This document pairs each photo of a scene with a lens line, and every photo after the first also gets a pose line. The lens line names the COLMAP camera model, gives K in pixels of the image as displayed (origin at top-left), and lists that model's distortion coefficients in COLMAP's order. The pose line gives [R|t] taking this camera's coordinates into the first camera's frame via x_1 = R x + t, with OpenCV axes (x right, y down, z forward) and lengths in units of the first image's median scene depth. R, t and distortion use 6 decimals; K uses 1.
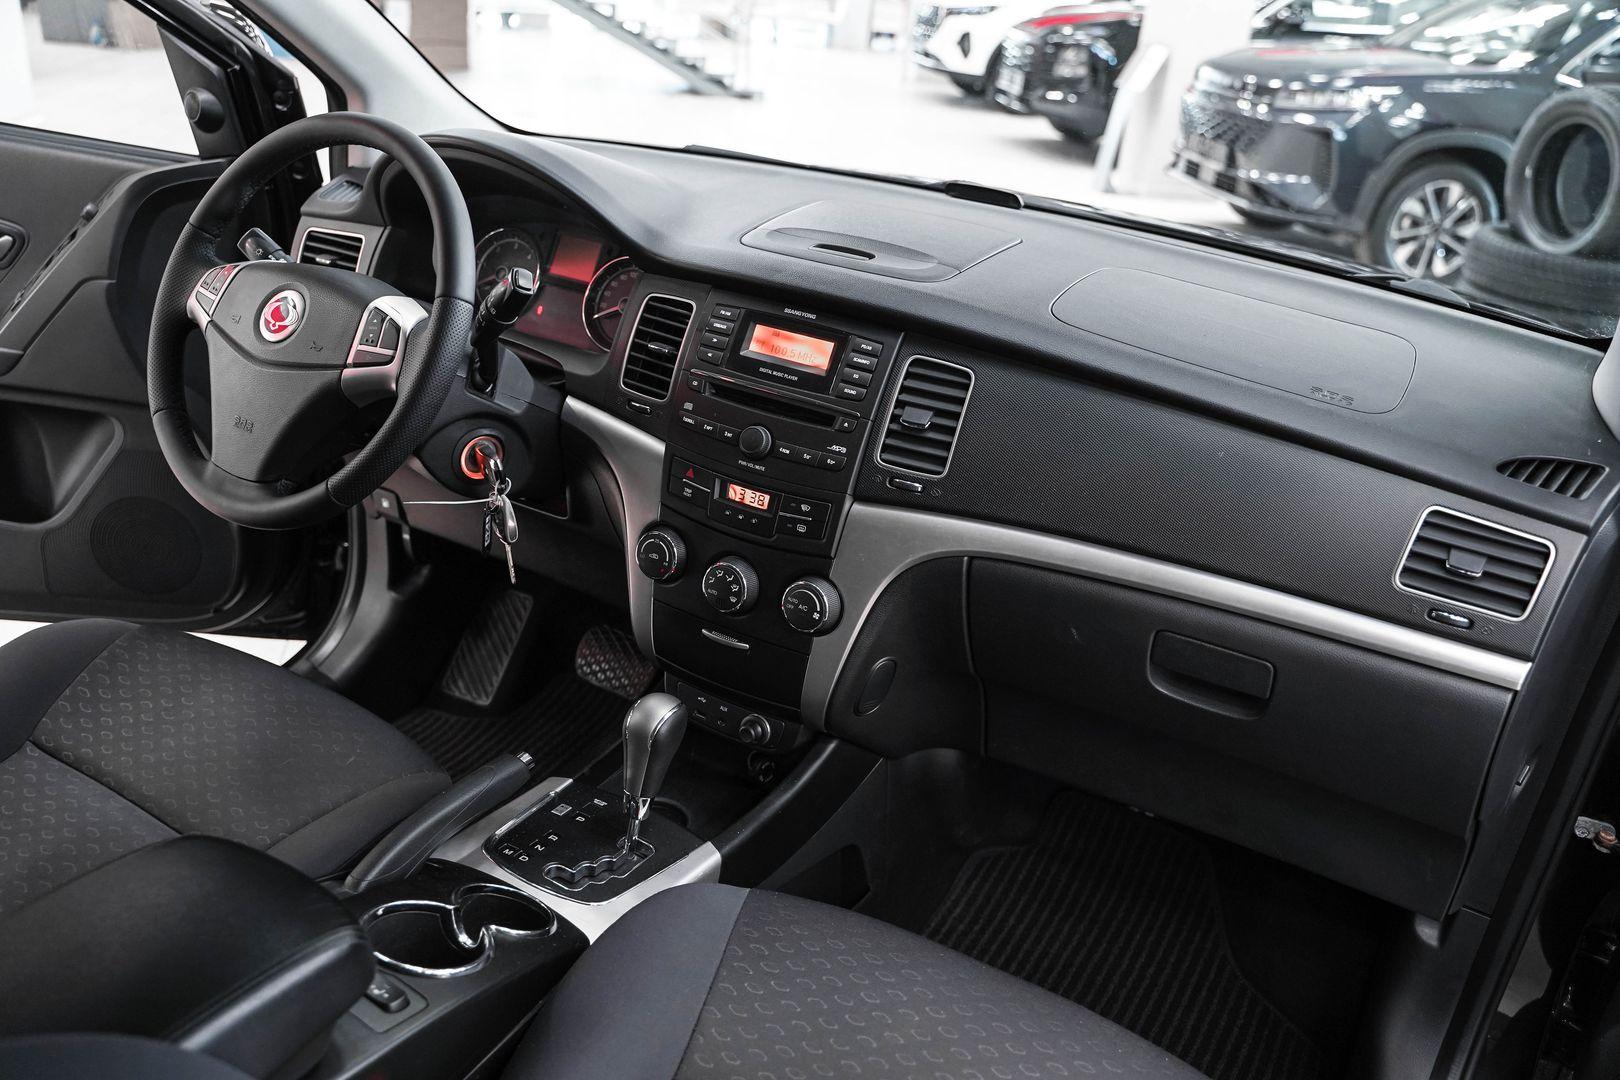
lens RADIAL K [[1326.2, 0, 816.6], [0, 1326.2, 542.2], [0, 0, 1]] dist [-0.123498, 0.093096]
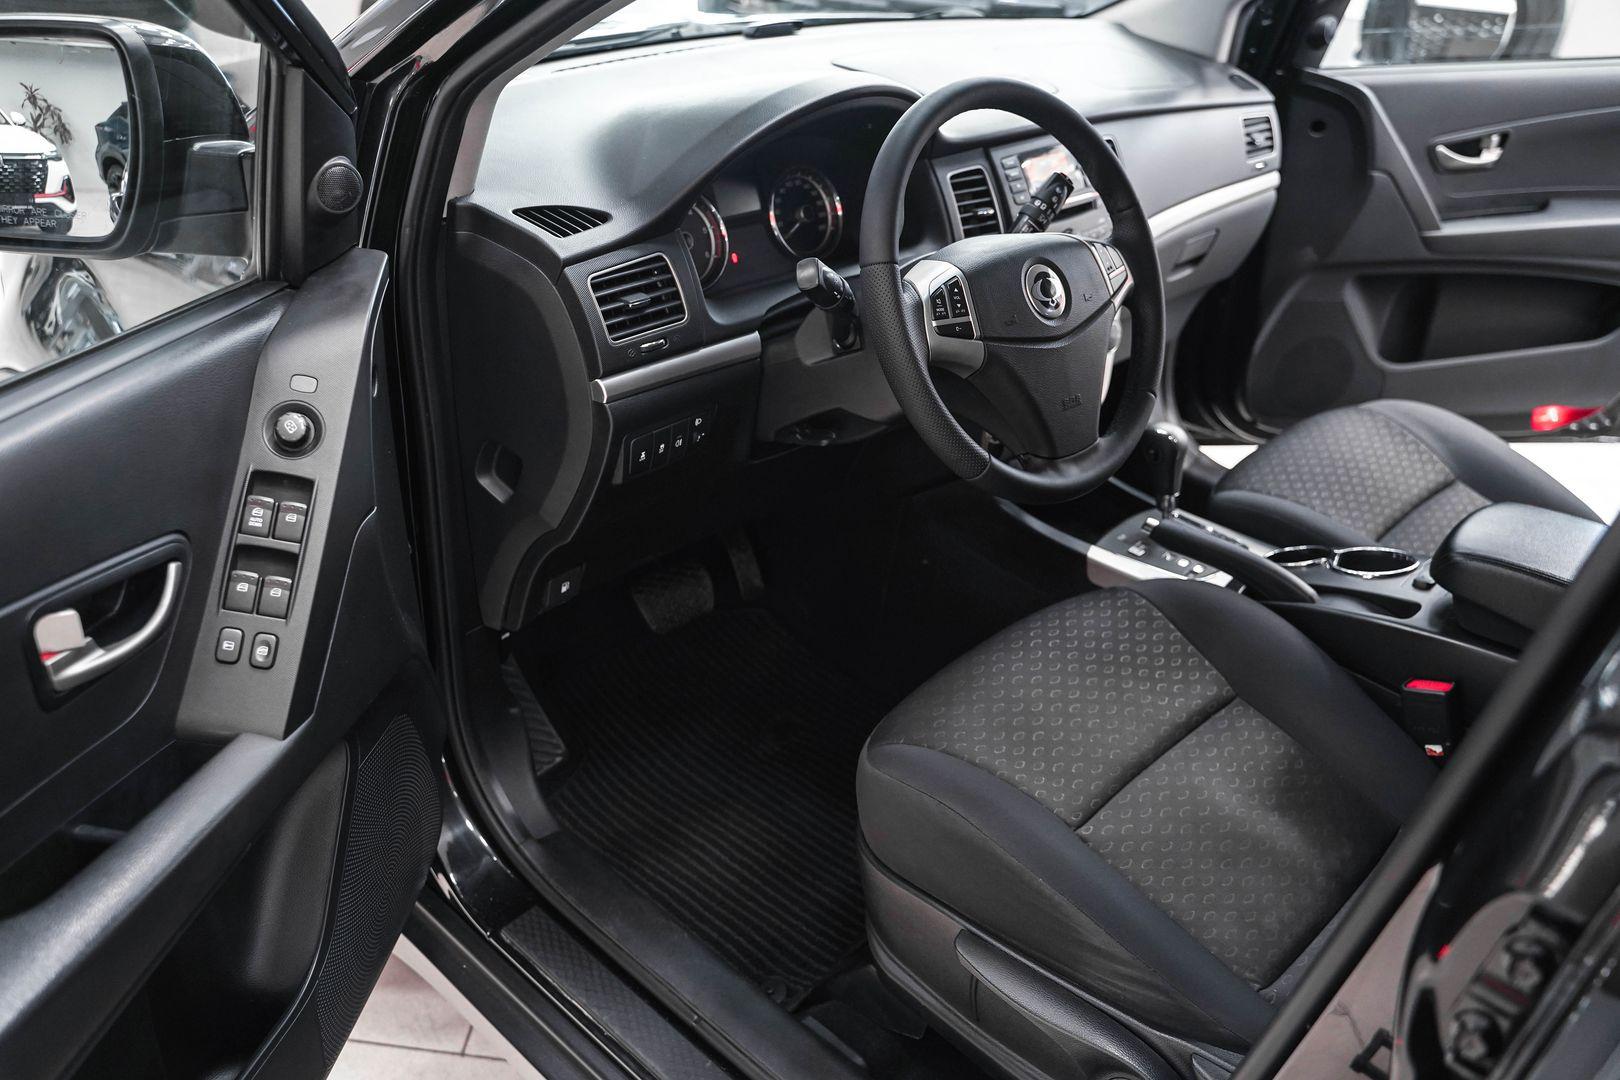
lens RADIAL K [[1326.2, 0, 807.7], [0, 1326.2, 543.8], [0, 0, 1]] dist [-0.123498, 0.093096]
pose [[0.242579, -0.551982, 0.797791, -1.208923], [0.366855, 0.813482, 0.451291, -0.476635], [-0.898094, 0.183200, 0.399832, 0.716187]]
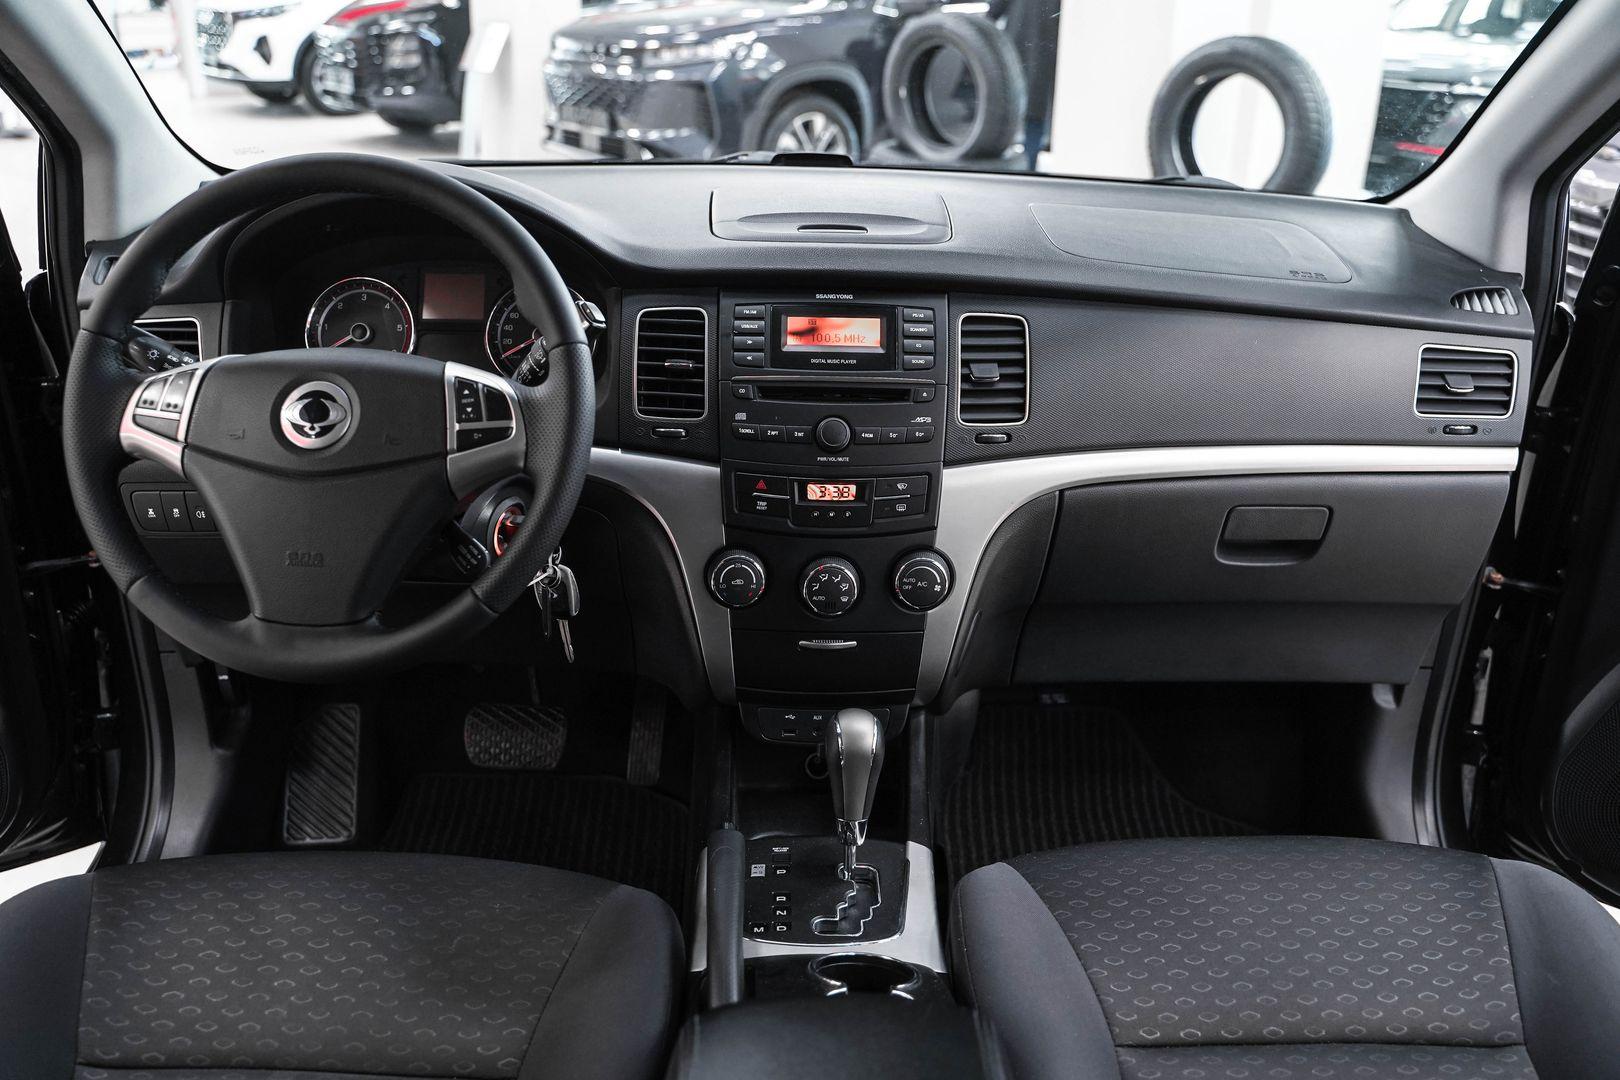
lens RADIAL K [[1326.2, 0, 816.9], [0, 1326.2, 548.3], [0, 0, 1]] dist [-0.123498, 0.093096]
pose [[0.851296, -0.270249, 0.449735, -0.476038], [0.262142, 0.961572, 0.081611, -0.072114], [-0.454508, 0.048419, 0.889426, 0.139131]]
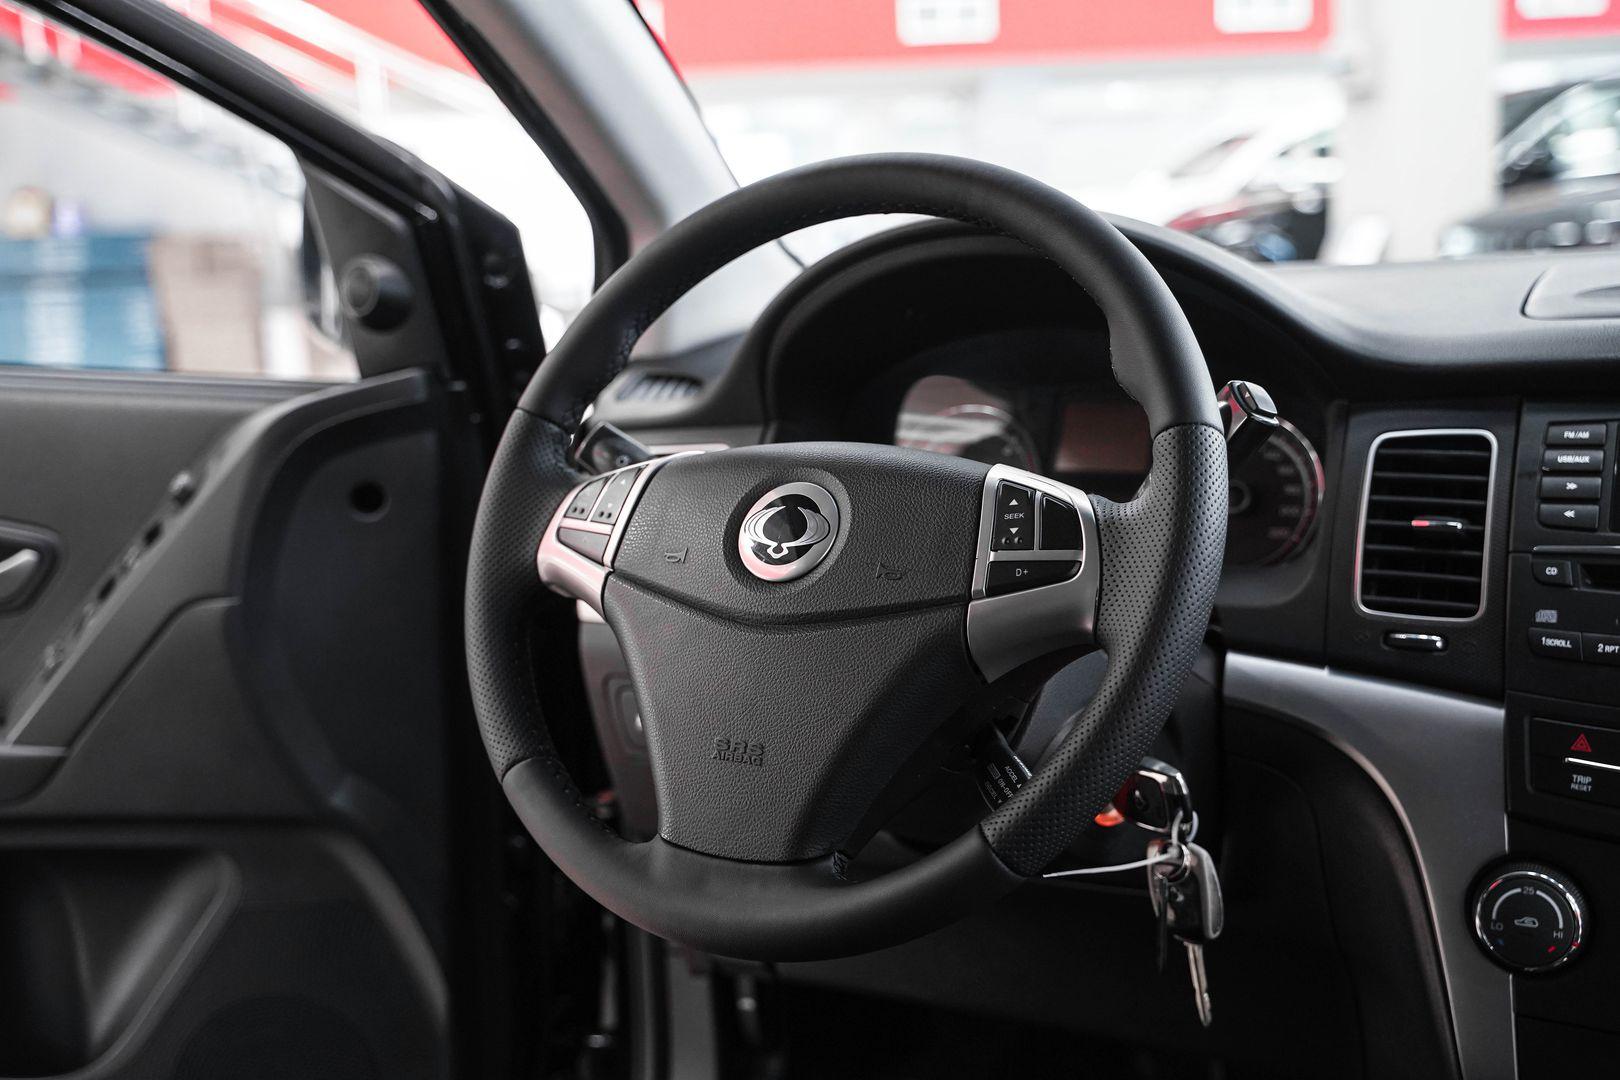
lens RADIAL K [[1852.2, 0, 810.9], [0, 1852.2, 544.2], [0, 0, 1]] dist [0.023198, 0.000000]
pose [[0.990241, -0.139367, -0.000316, -0.361266], [0.134868, 0.958845, -0.249855, 0.012360], [0.035124, 0.247374, 0.968283, 0.265740]]
